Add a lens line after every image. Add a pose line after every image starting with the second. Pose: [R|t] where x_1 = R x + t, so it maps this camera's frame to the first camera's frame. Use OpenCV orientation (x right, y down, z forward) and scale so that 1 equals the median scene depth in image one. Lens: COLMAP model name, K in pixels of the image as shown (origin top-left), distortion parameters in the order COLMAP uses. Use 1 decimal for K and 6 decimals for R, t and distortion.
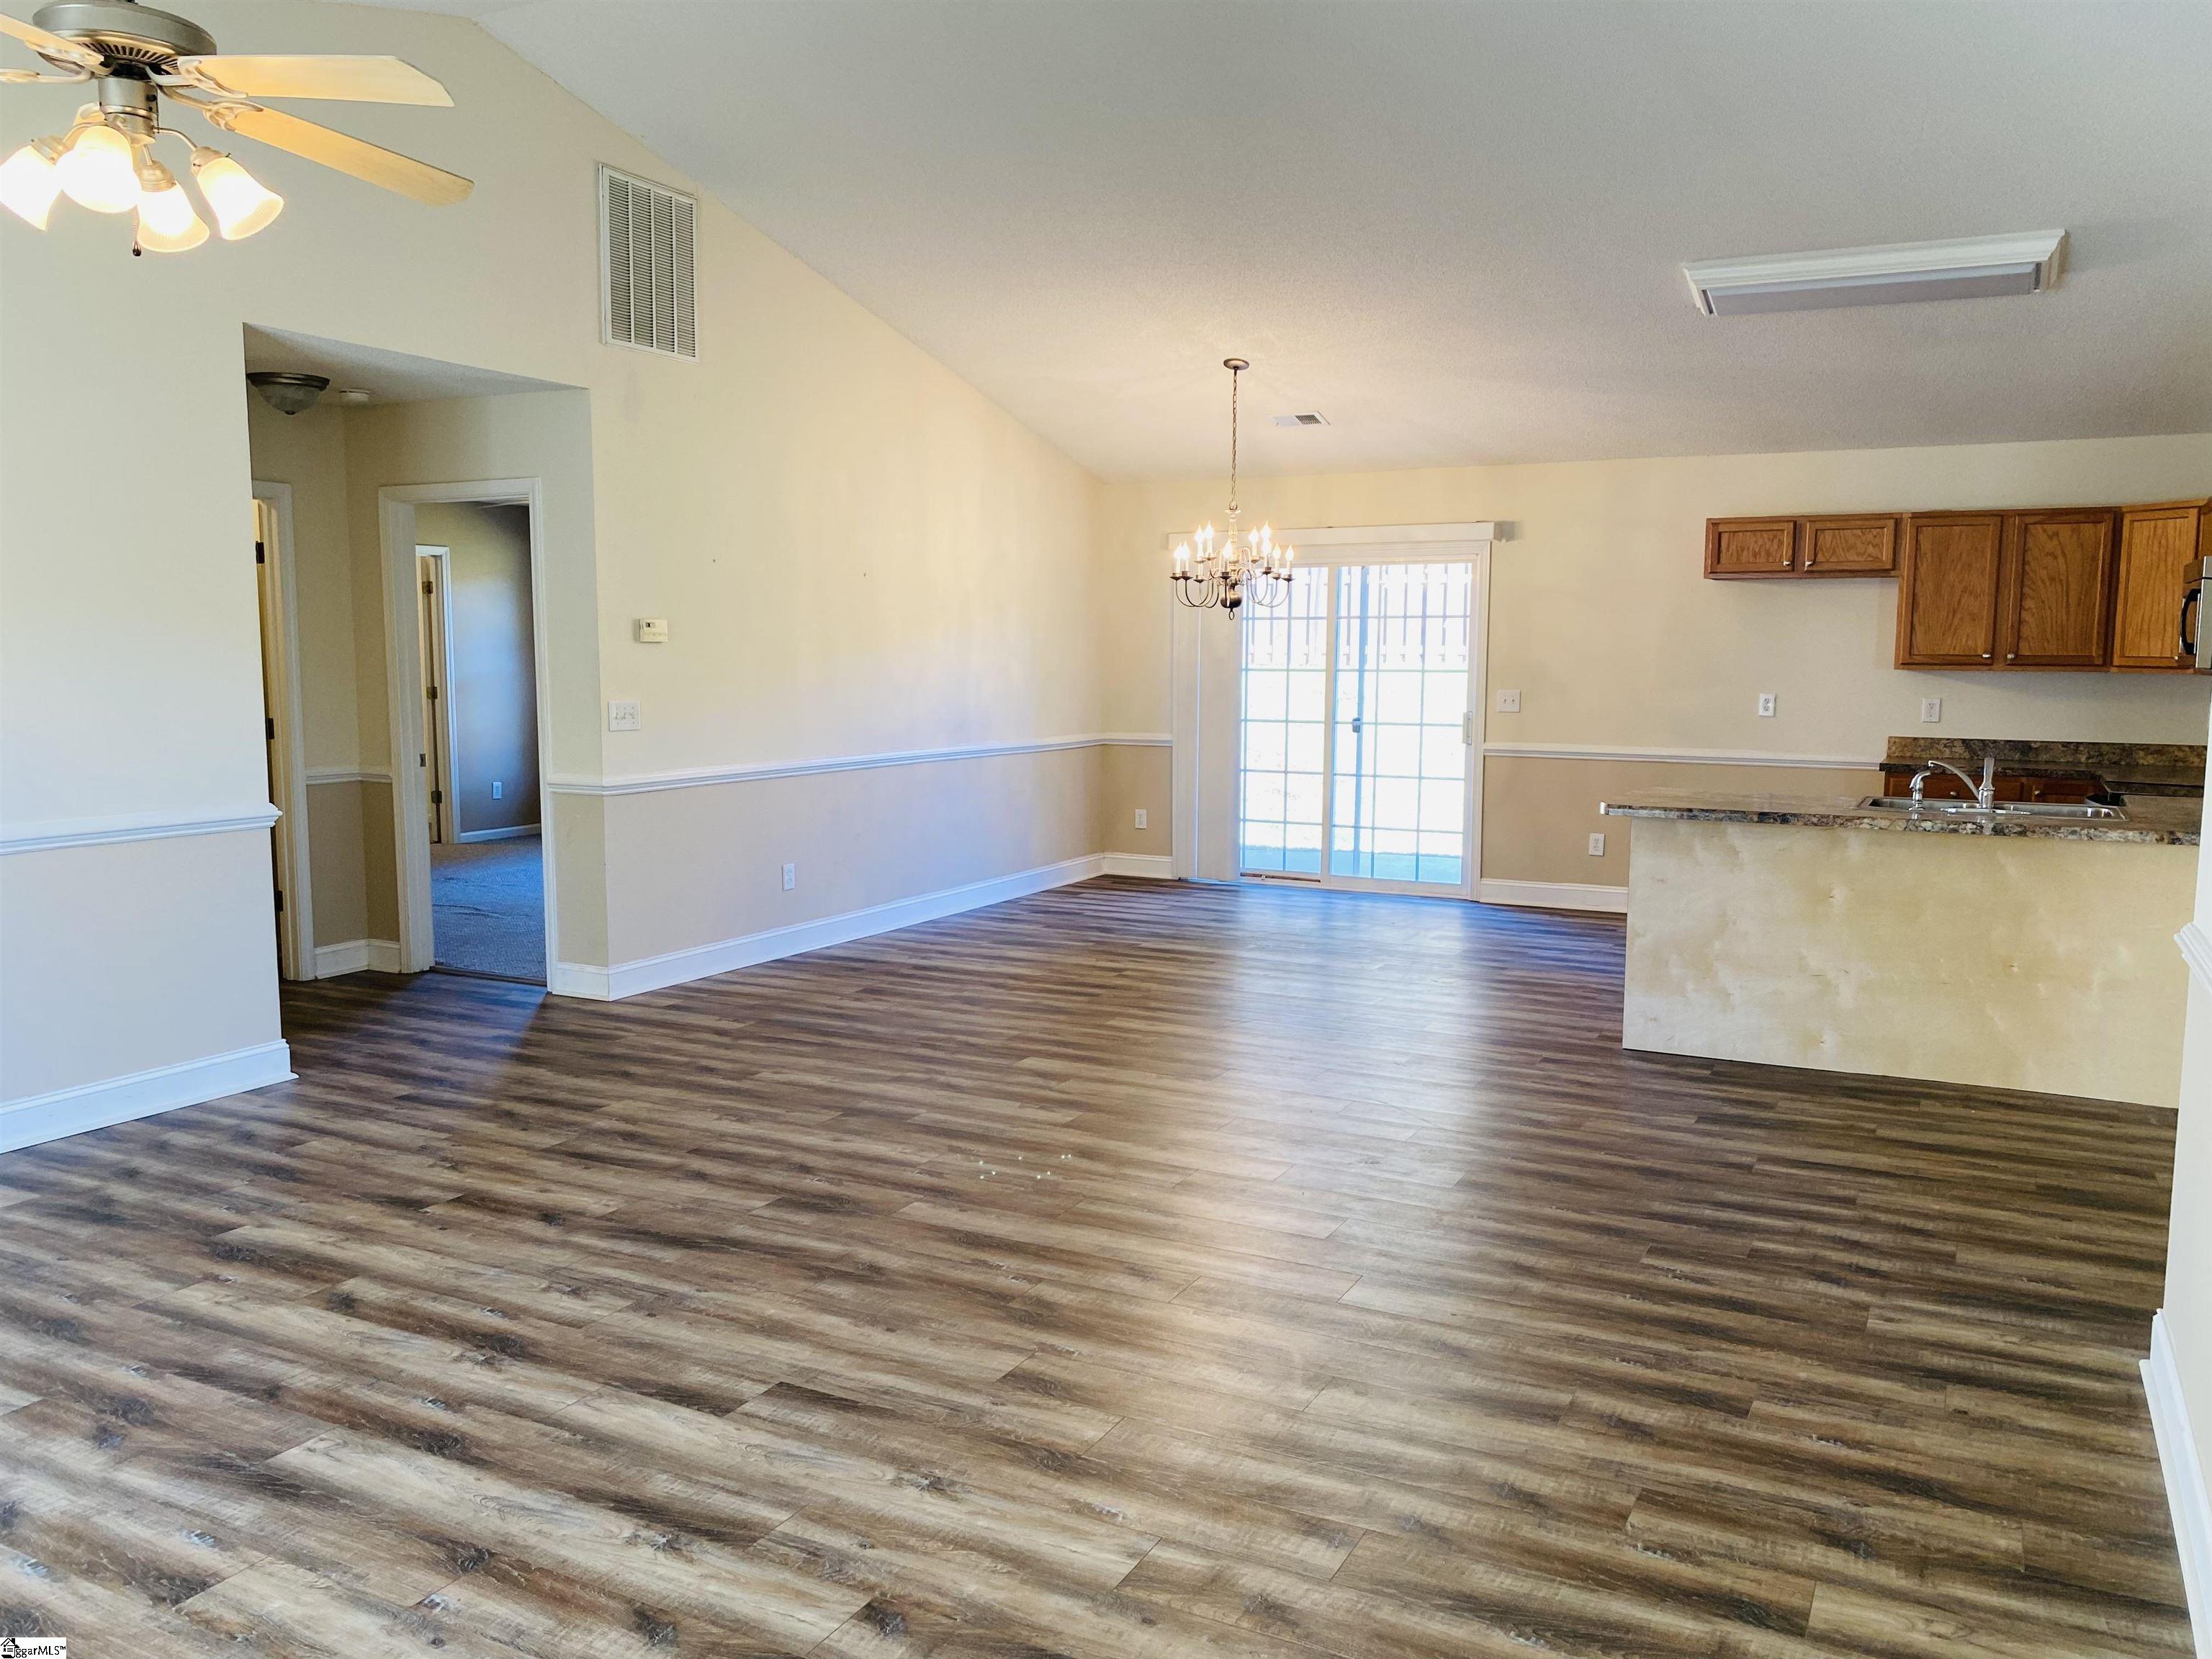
lens RADIAL K [[1683.6, 0, 1110.0], [0, 1683.6, 844.7], [0, 0, 1]] dist [0.026964, -0.025664]
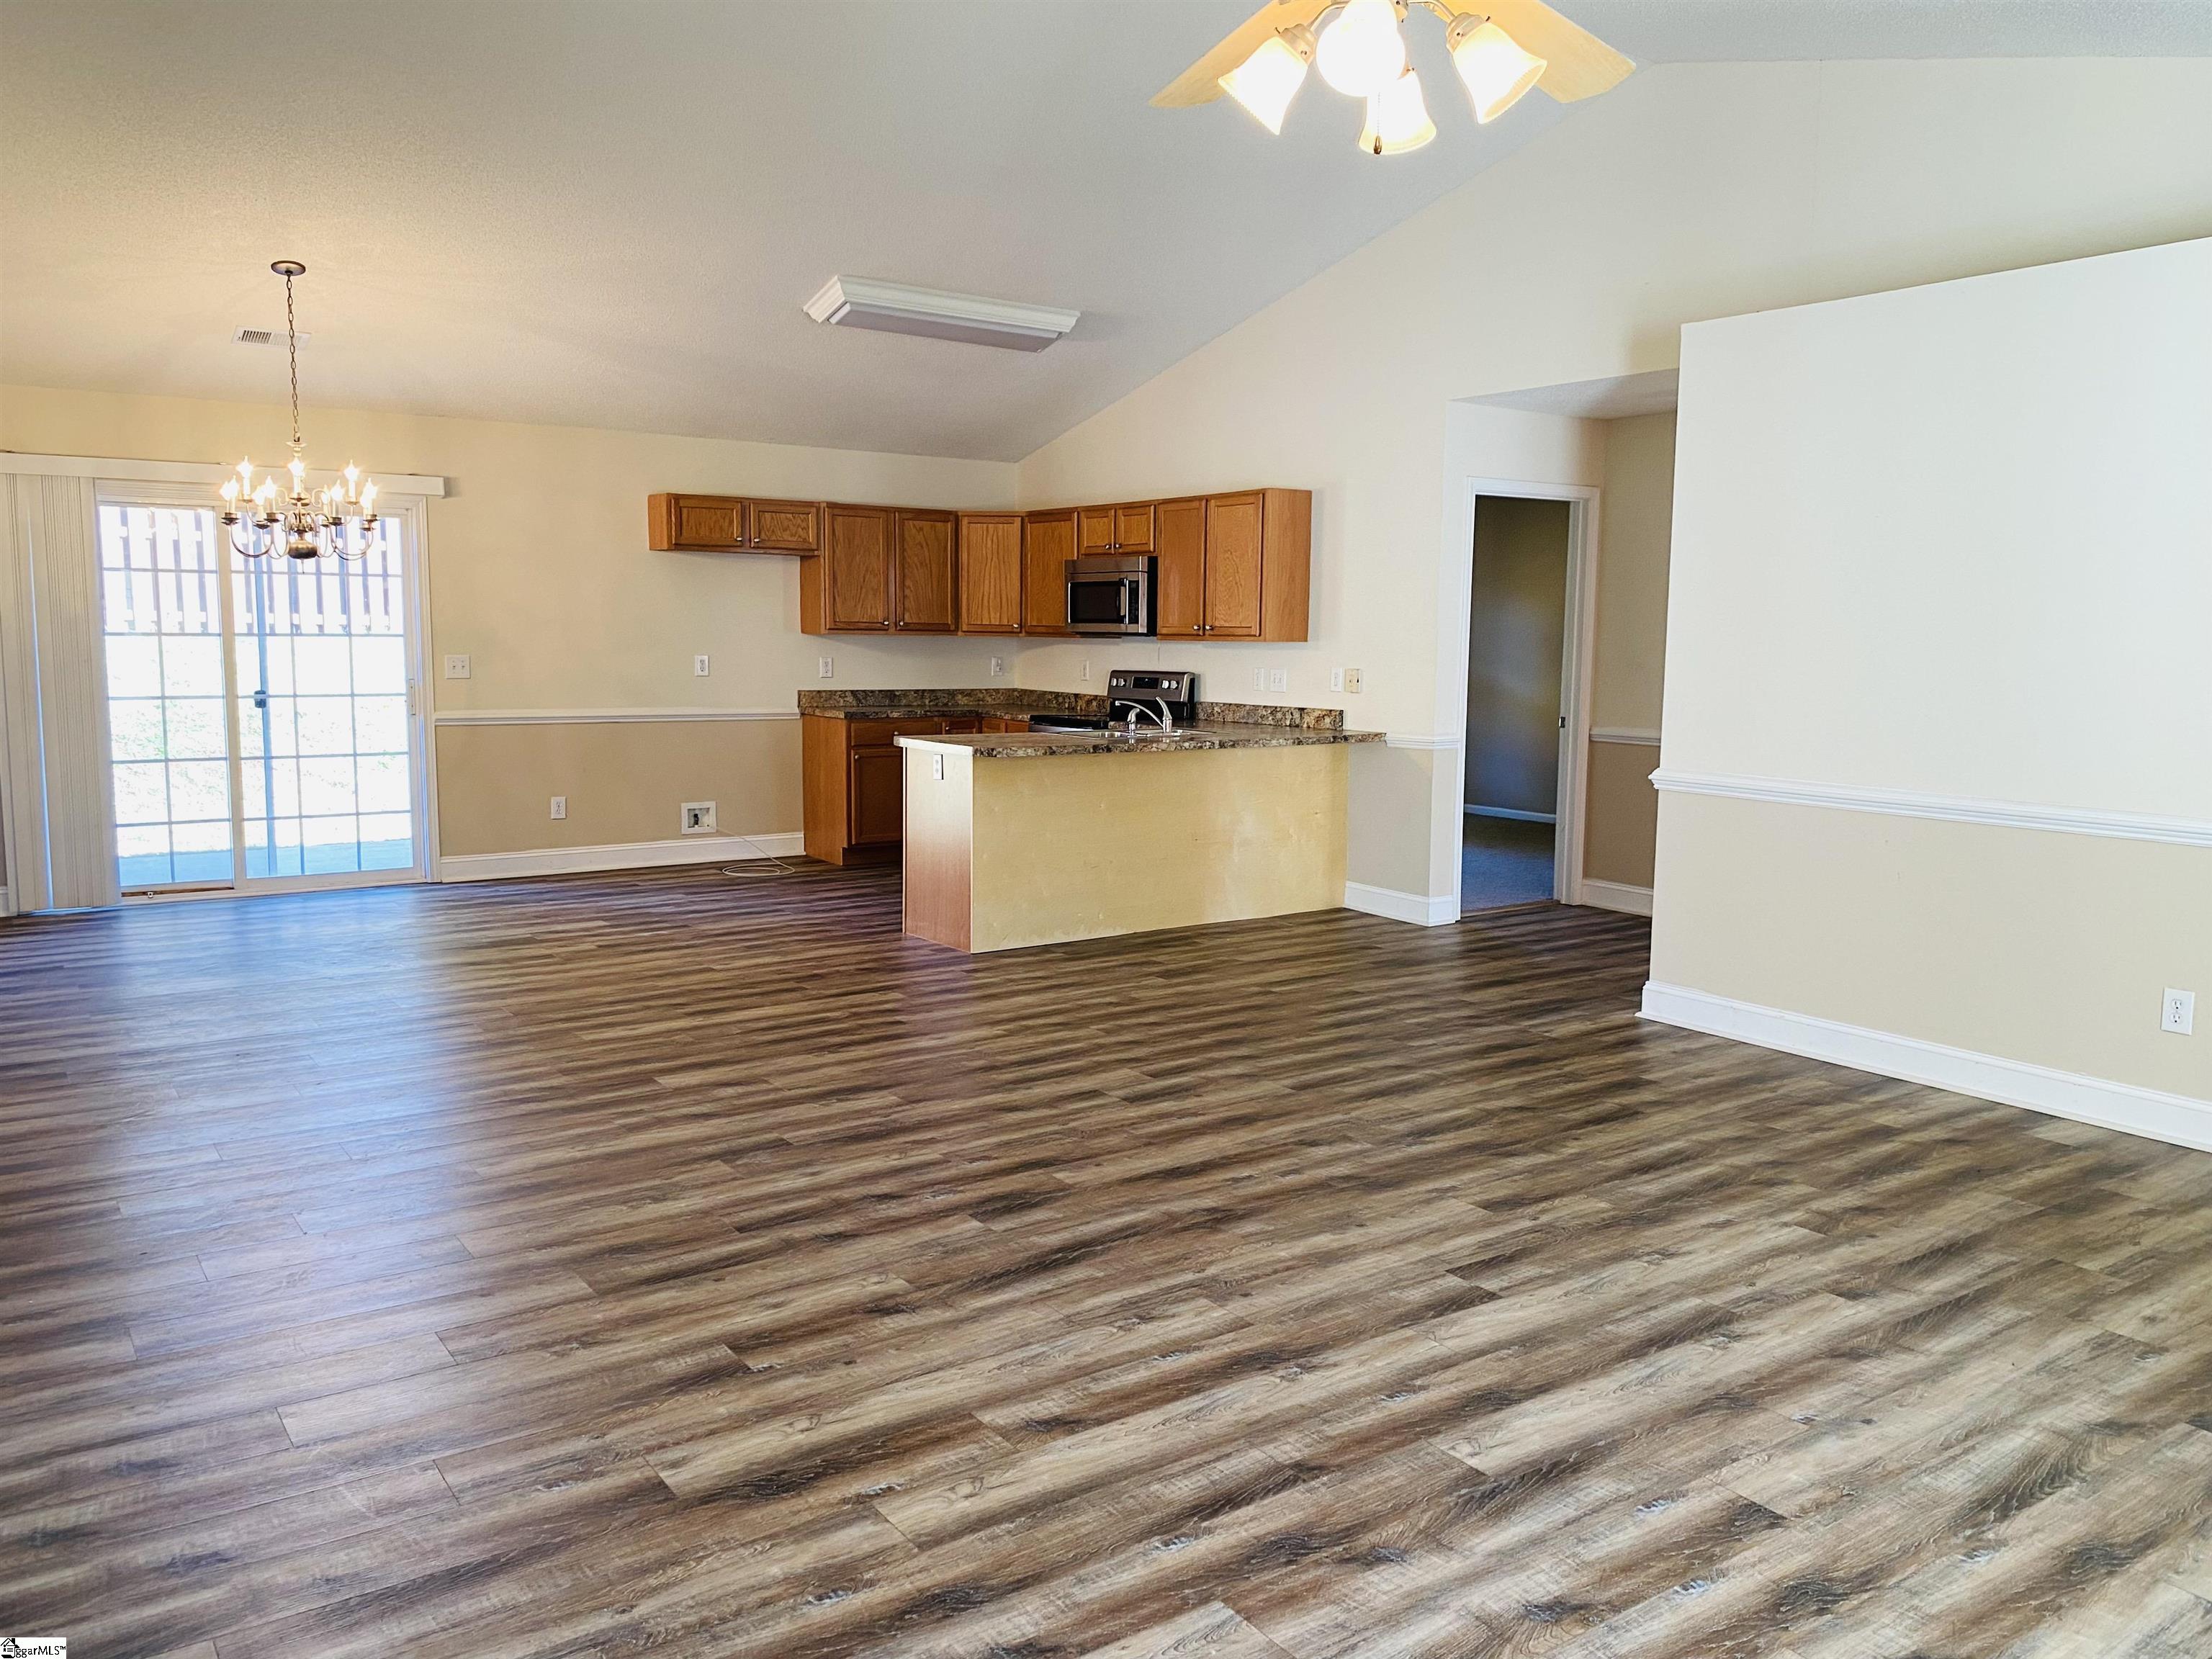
lens RADIAL K [[1694.8, 0, 1106.0], [0, 1694.8, 829.5], [0, 0, 1]] dist [0.054826, -0.074775]
pose [[0.458761, -0.105764, 0.882243, -0.994120], [0.095196, 0.993026, 0.069543, -0.057932], [-0.883446, 0.052083, 0.465630, 0.514966]]
